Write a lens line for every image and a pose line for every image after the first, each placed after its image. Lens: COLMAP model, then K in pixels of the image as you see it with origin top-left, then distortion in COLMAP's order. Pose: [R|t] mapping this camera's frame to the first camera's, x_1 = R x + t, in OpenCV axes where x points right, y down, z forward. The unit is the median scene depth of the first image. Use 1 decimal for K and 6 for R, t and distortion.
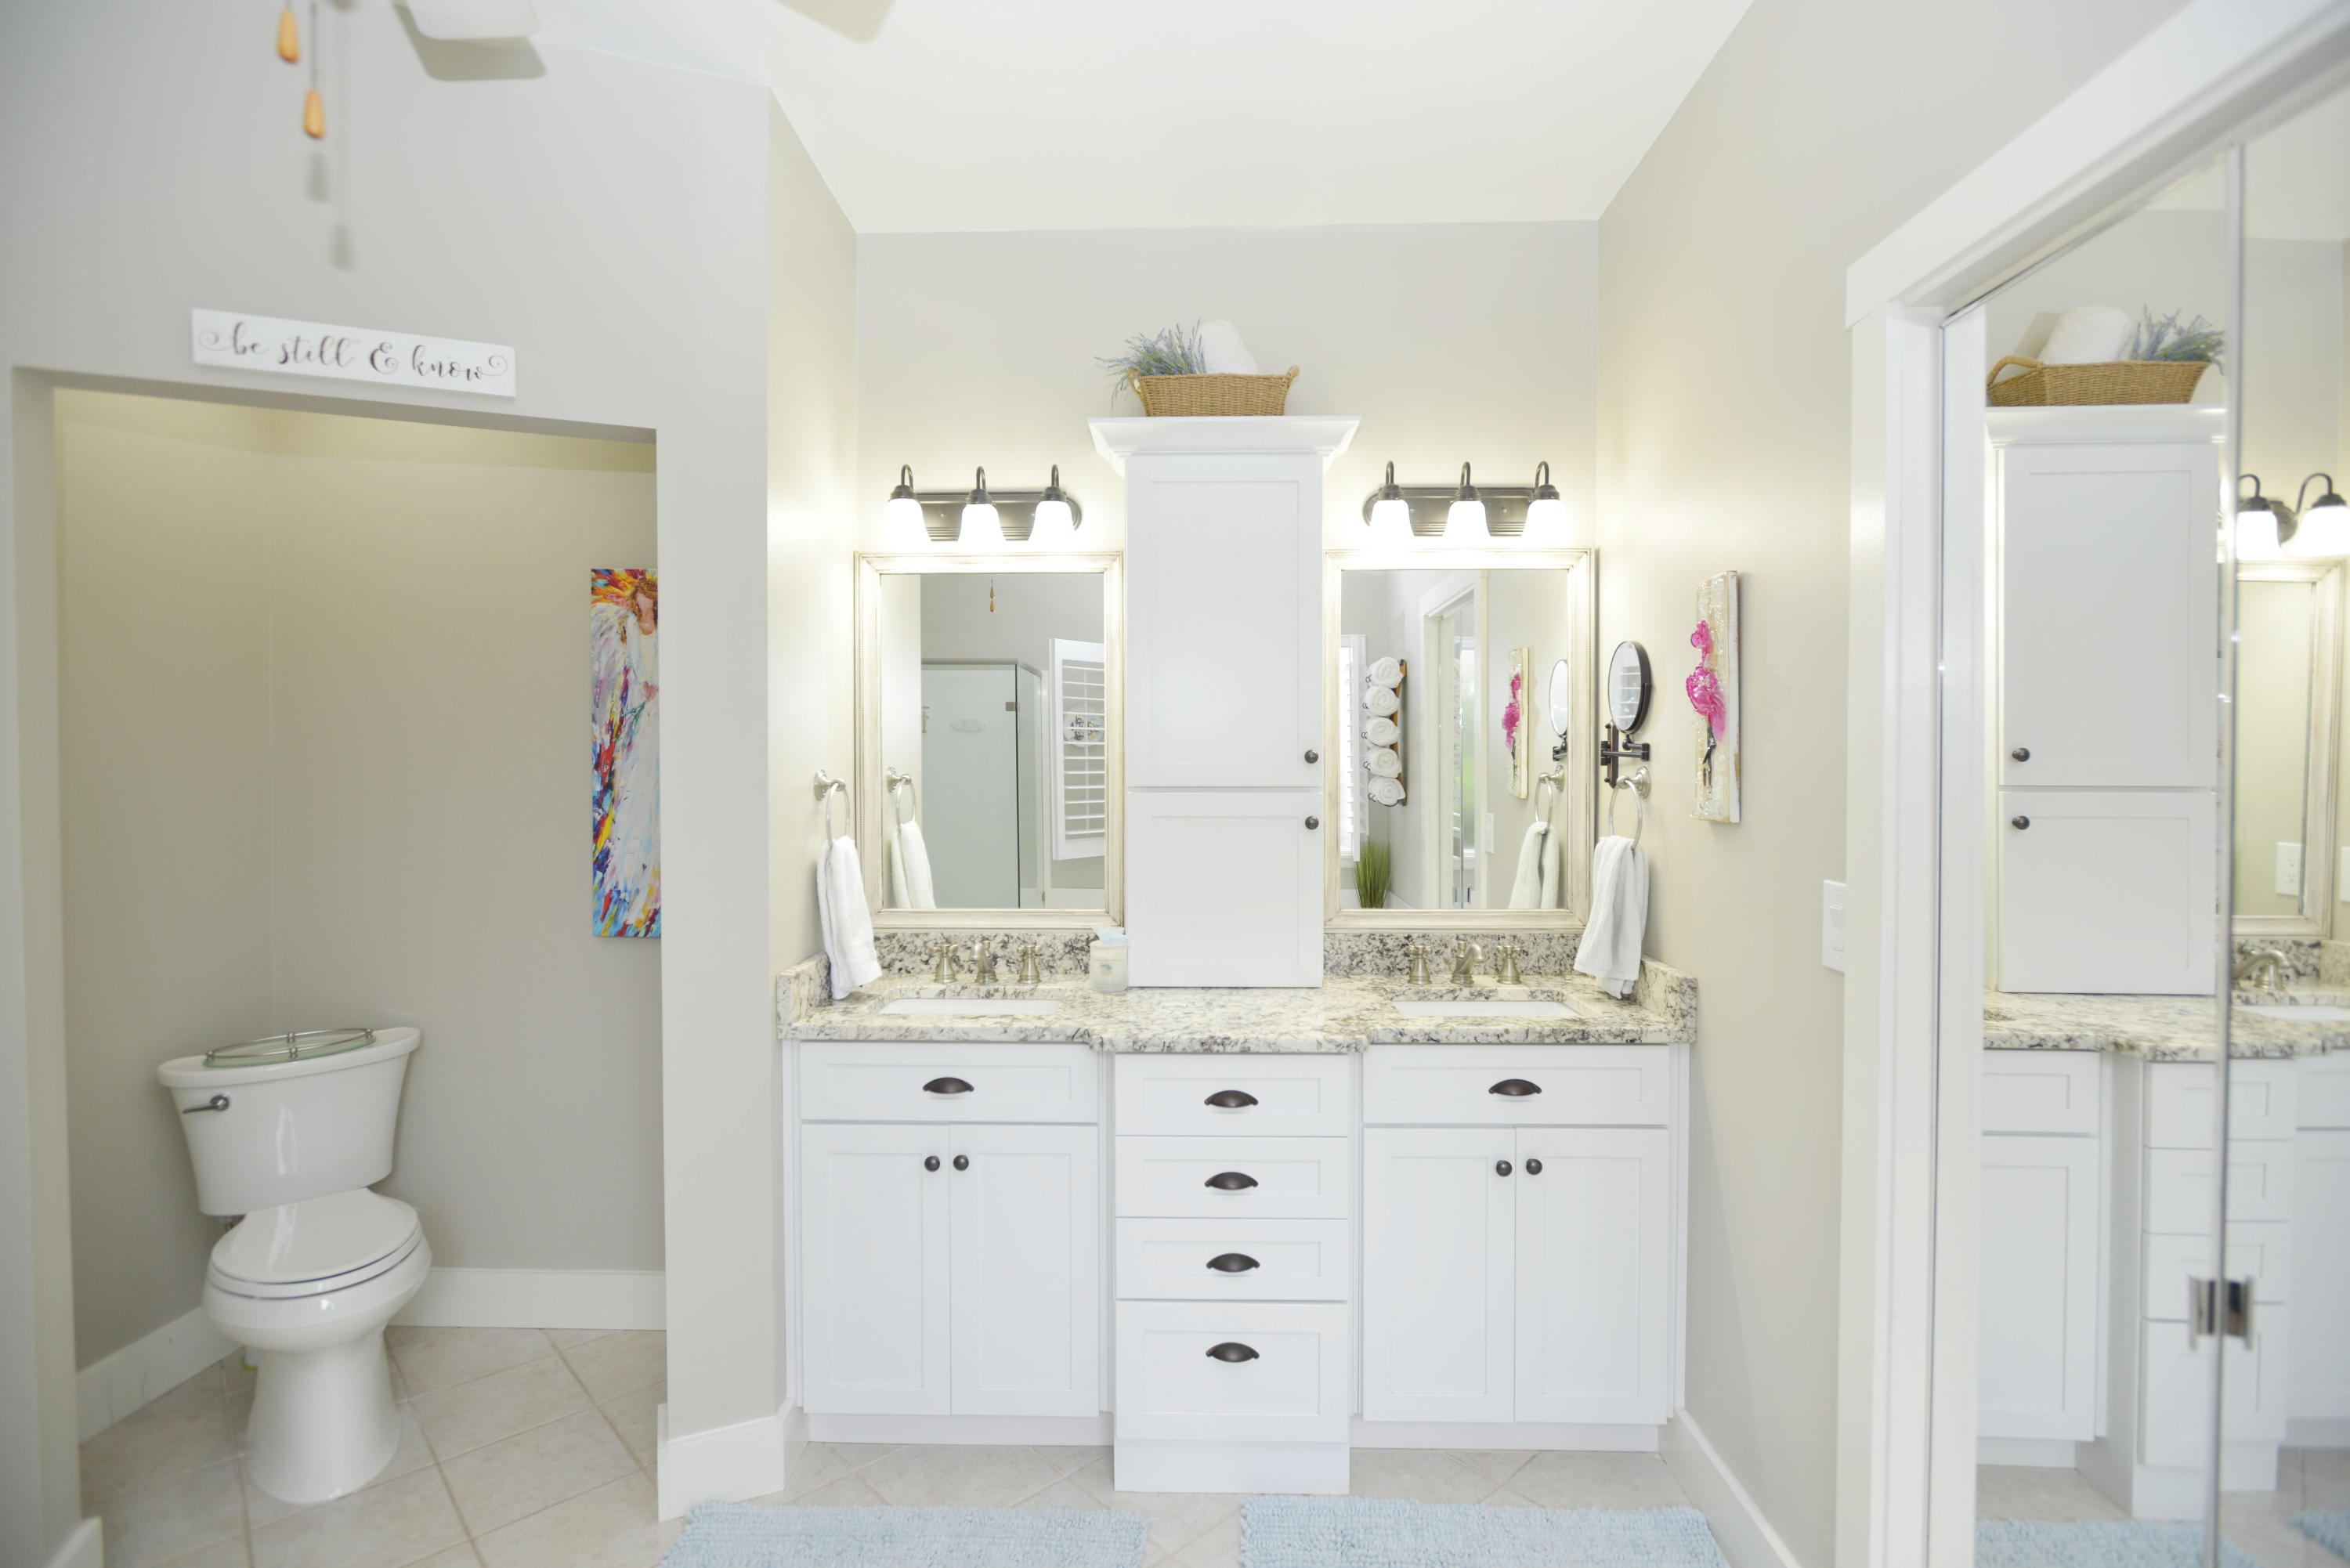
lens RADIAL K [[1100.2, 0, 1175.0], [0, 1100.2, 784.0], [0, 0, 1]] dist [-0.020742, -0.000066]
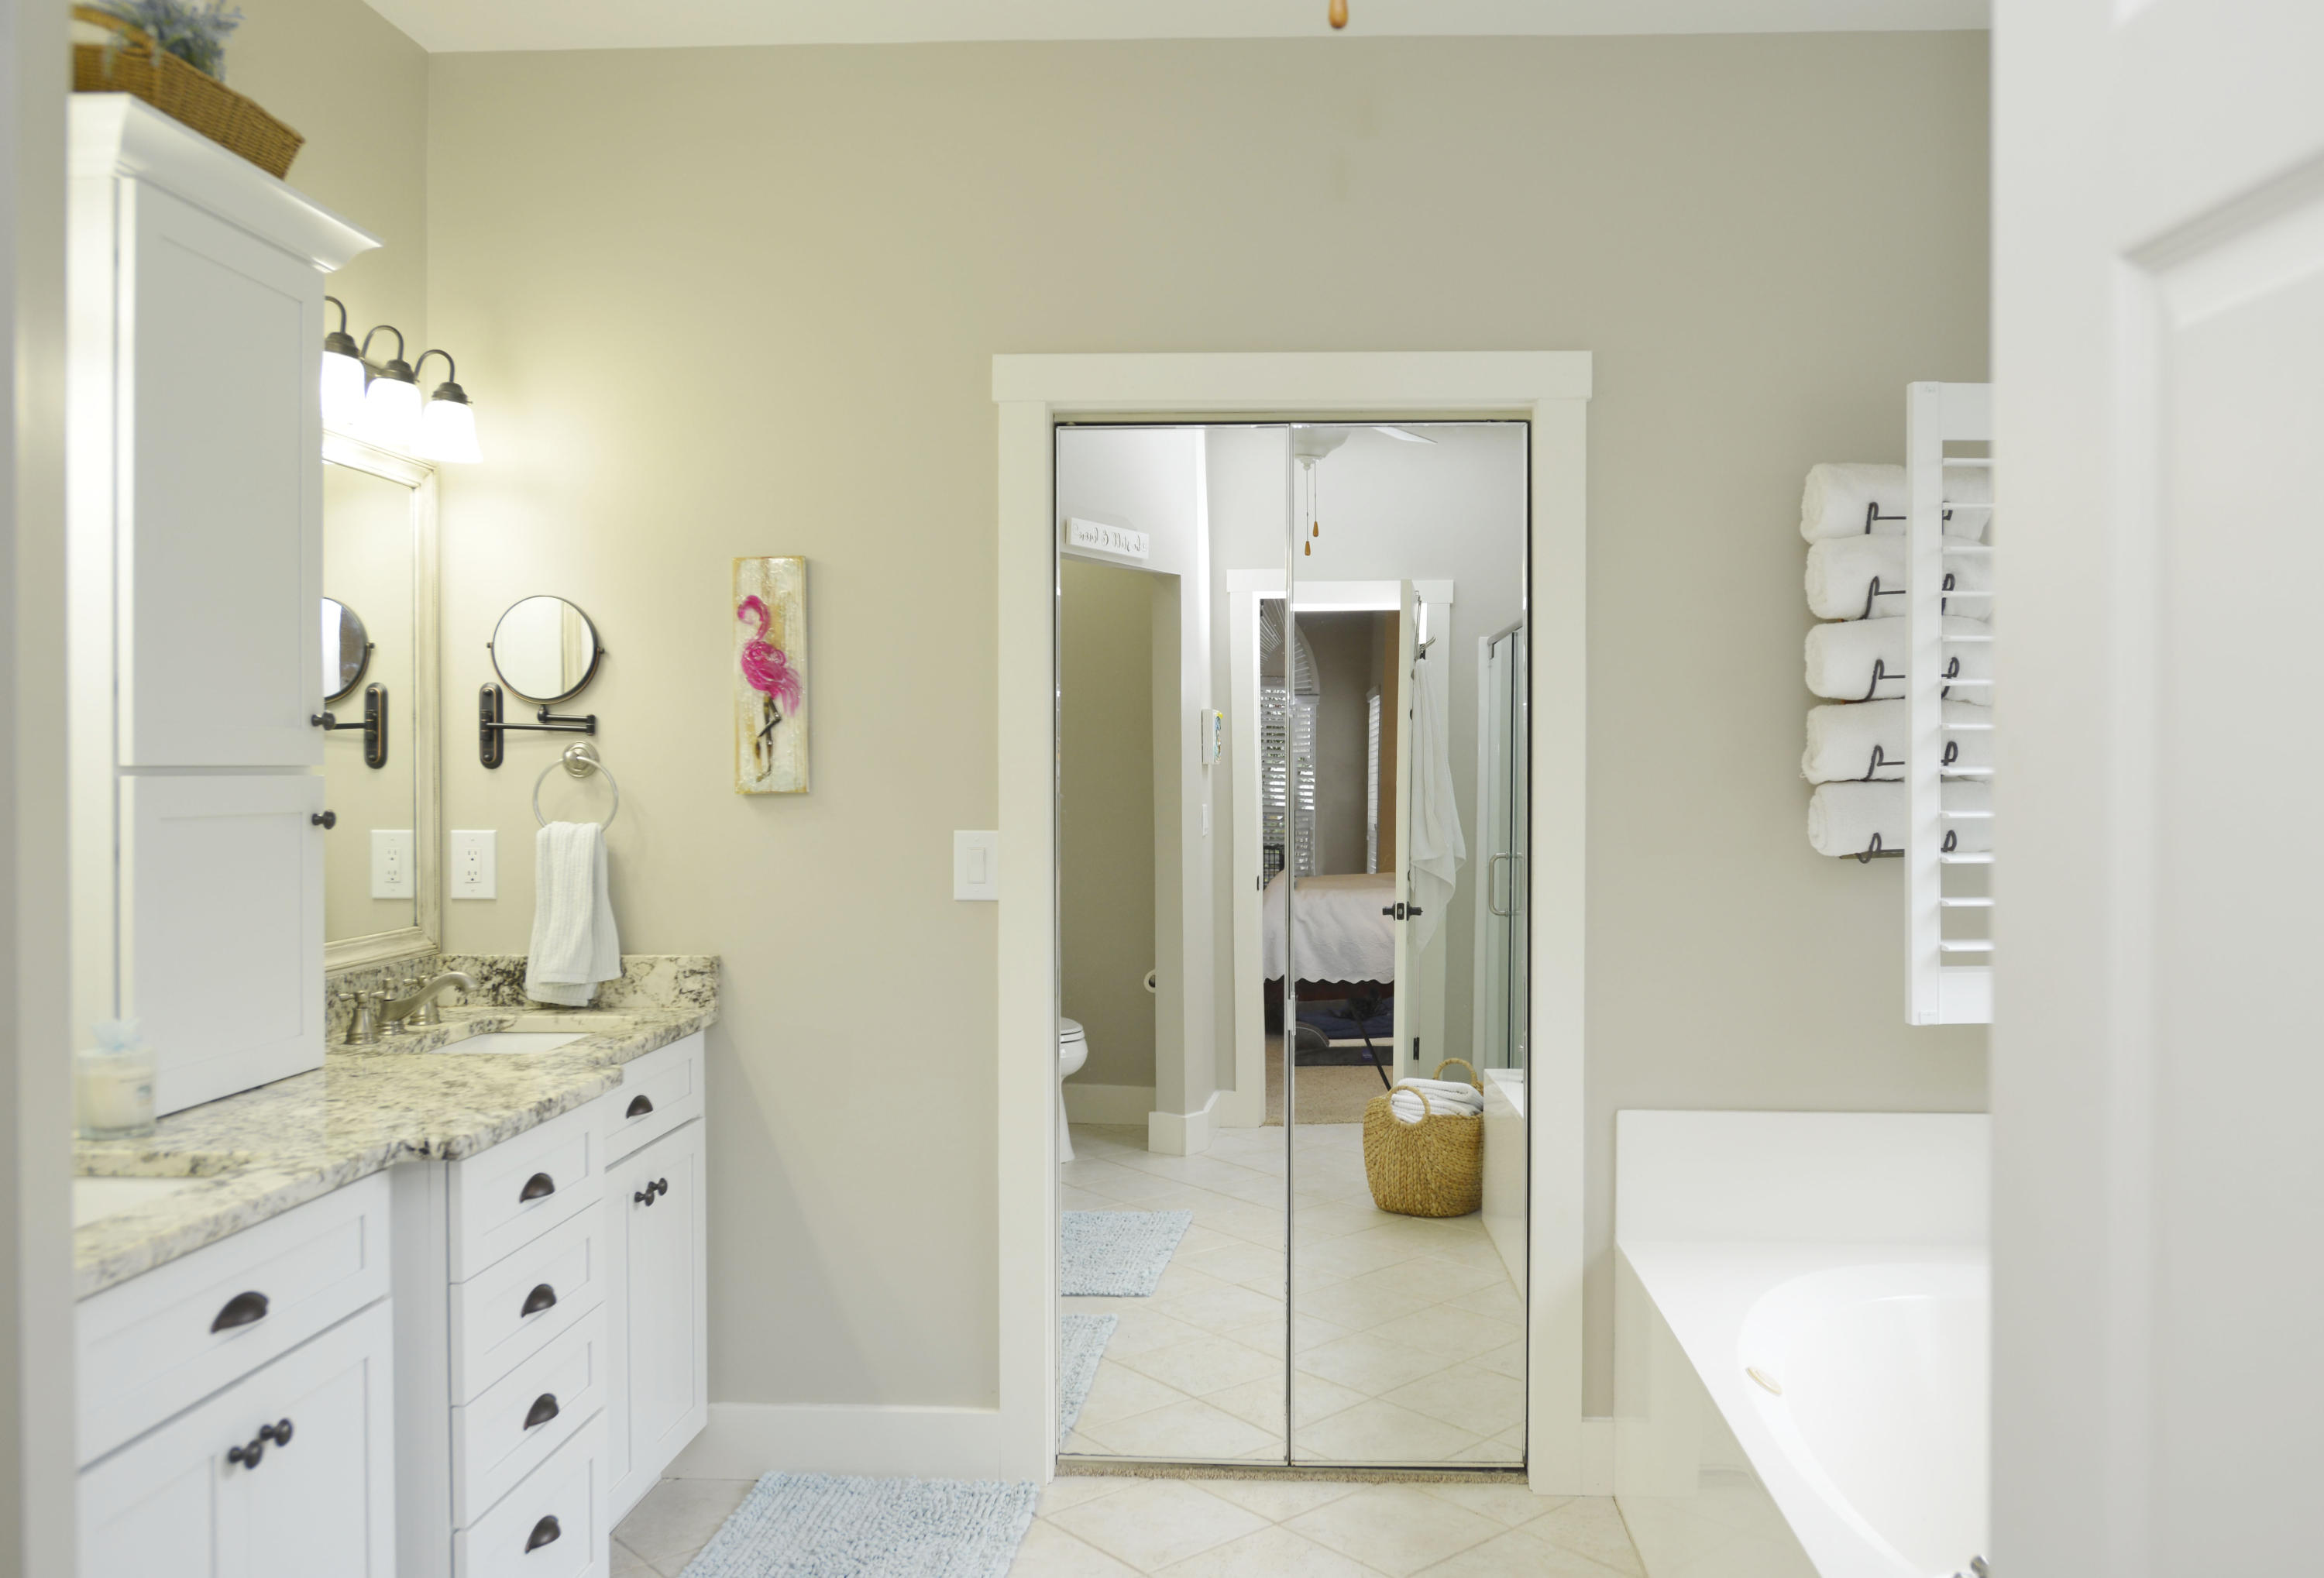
lens RADIAL K [[2070.3, 0, 1162.0], [0, 2070.3, 789.0], [0, 0, 1]] dist [0.003331, 0.001635]
pose [[0.019186, -0.015407, 0.999697, -1.251614], [0.014591, 0.999779, 0.015129, 0.004066], [-0.999709, 0.014296, 0.019406, 0.515256]]
